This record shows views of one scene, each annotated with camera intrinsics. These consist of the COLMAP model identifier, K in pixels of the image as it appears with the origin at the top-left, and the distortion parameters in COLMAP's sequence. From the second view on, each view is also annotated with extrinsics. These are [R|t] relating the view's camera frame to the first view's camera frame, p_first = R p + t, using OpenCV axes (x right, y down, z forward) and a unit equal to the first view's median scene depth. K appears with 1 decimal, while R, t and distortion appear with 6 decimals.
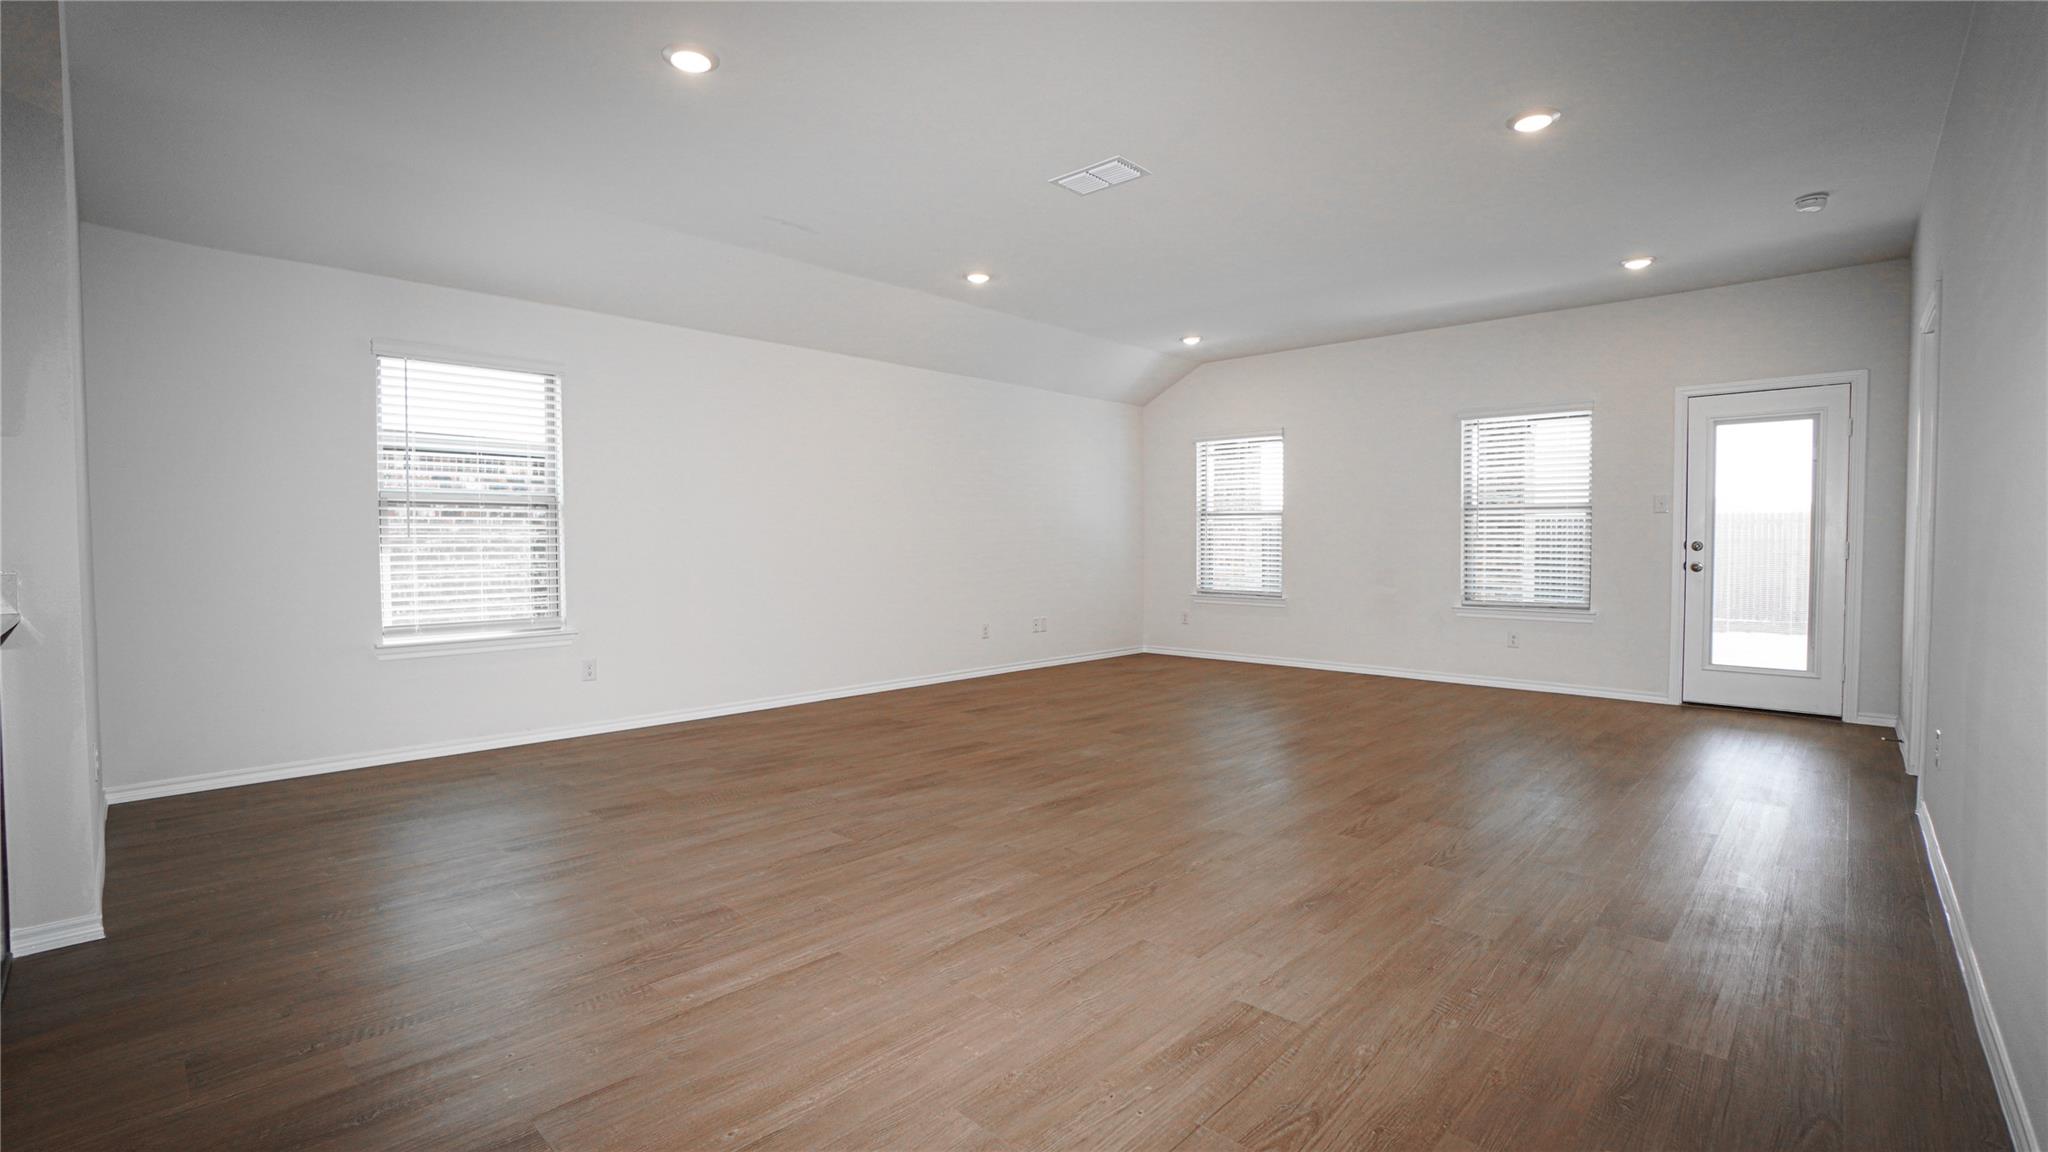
lens RADIAL K [[894.7, 0, 1018.8], [0, 894.7, 581.8], [0, 0, 1]] dist [-0.034053, 0.004952]
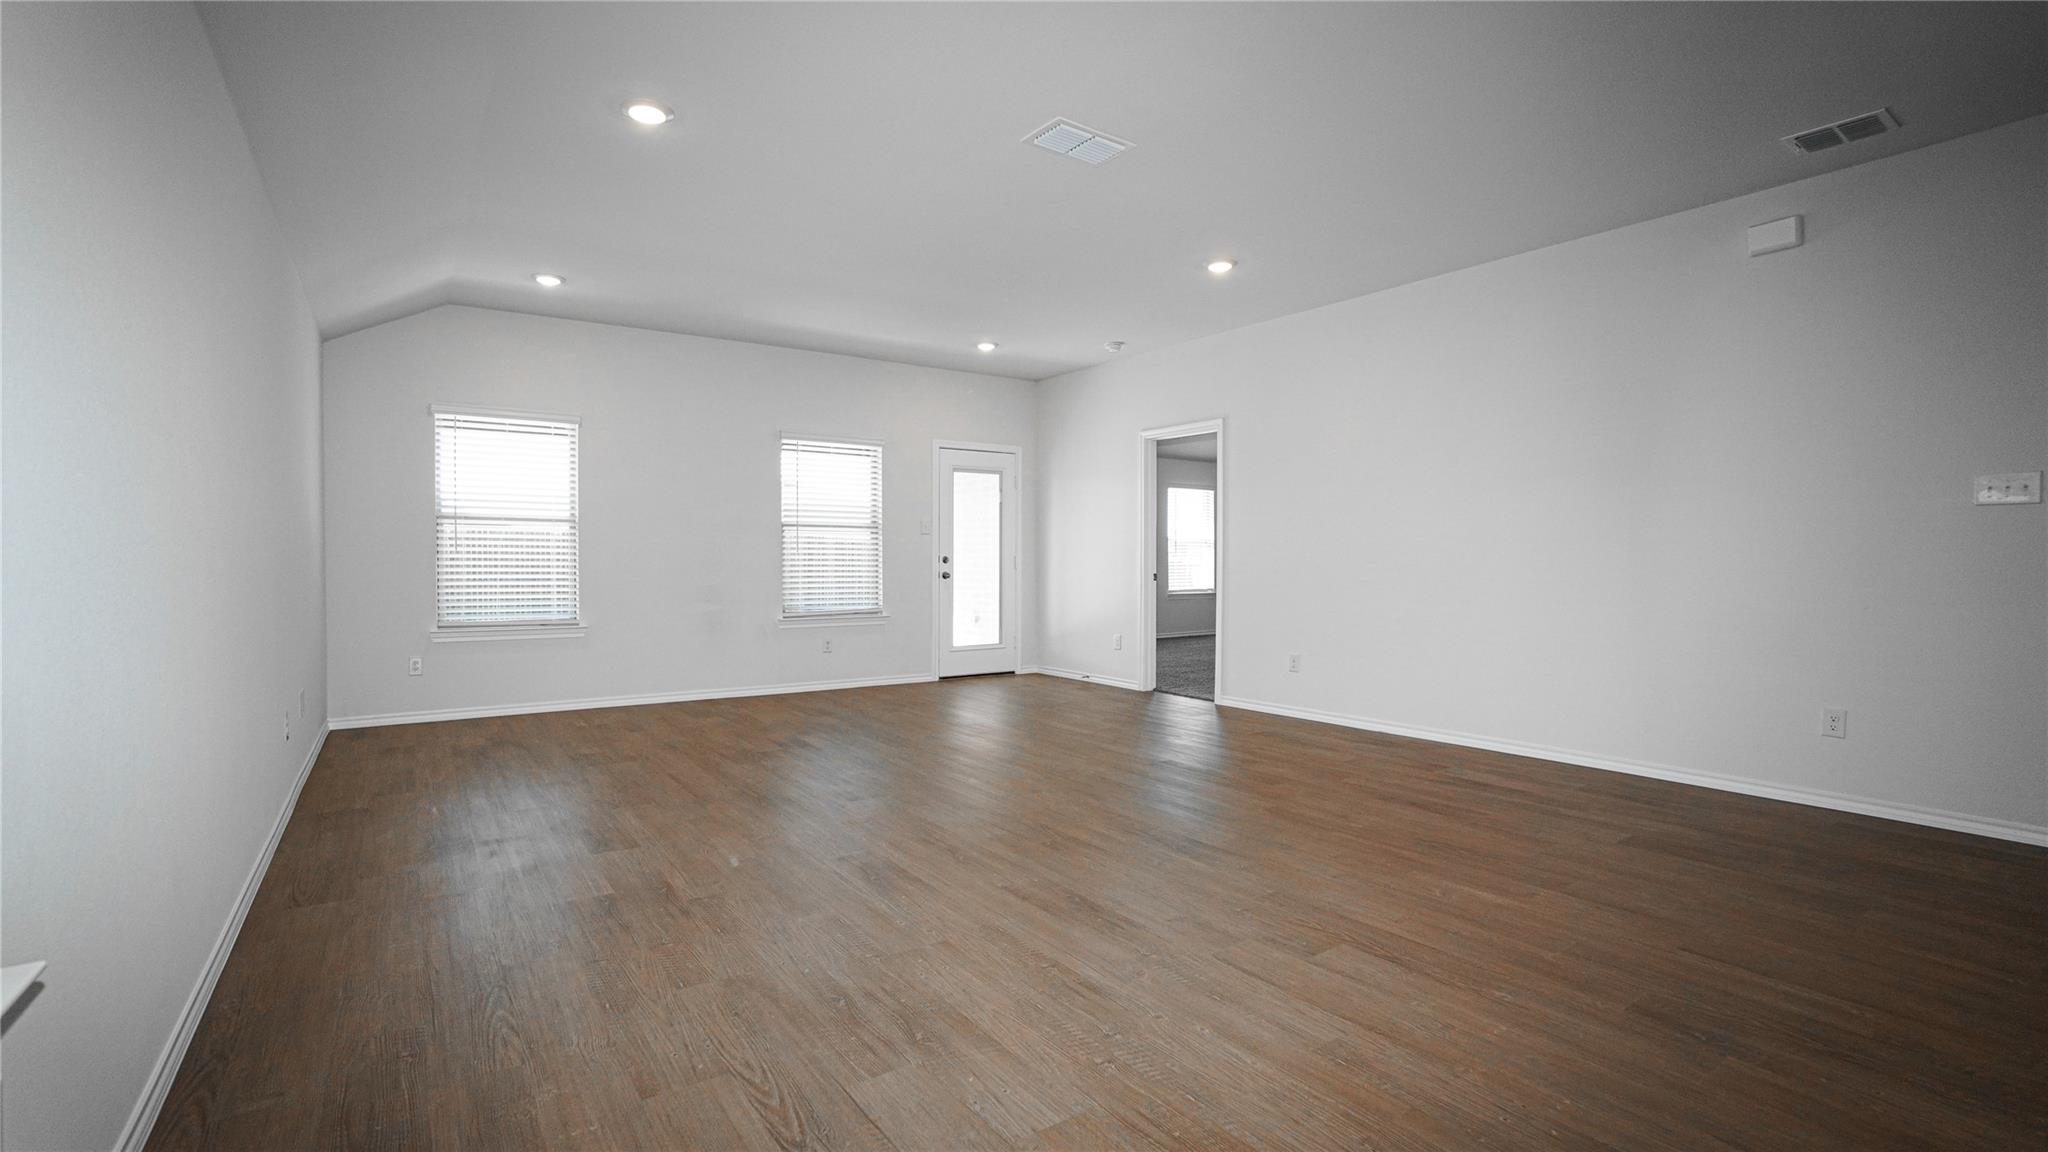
lens RADIAL K [[894.7, 0, 1018.1], [0, 894.7, 579.1], [0, 0, 1]] dist [-0.034053, 0.004952]
pose [[0.203847, -0.021029, 0.978777, -0.554796], [0.039263, 0.999141, 0.013289, -0.025218], [-0.978215, 0.035721, 0.204498, 0.625024]]
